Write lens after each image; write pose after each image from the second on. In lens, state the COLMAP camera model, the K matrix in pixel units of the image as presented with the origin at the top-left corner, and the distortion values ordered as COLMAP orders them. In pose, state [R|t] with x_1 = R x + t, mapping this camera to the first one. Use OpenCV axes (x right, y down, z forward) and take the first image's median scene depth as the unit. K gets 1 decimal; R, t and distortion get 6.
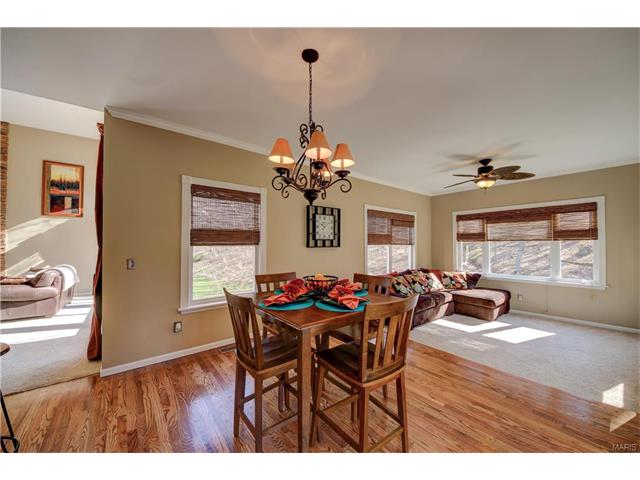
lens RADIAL K [[245.3, 0, 326.2], [0, 245.3, 241.7], [0, 0, 1]] dist [-0.001662, -0.002847]
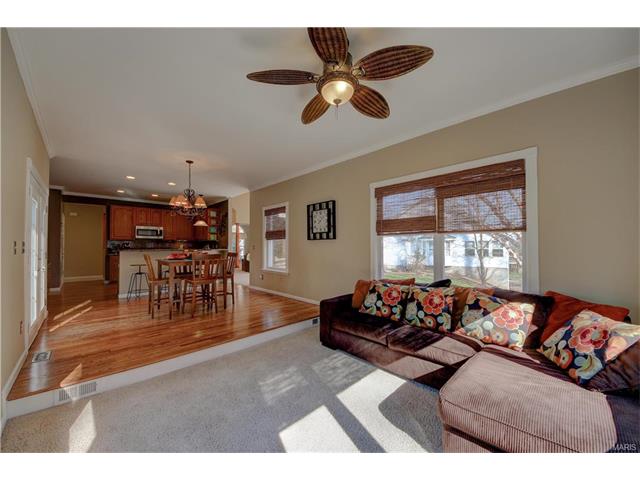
lens RADIAL K [[245.3, 0, 321.7], [0, 245.3, 243.1], [0, 0, 1]] dist [-0.001662, -0.002847]
pose [[0.089903, -0.011499, -0.995884, 1.082366], [0.013914, 0.999850, -0.010289, 0.049668], [0.995853, -0.012932, 0.090049, 0.902542]]
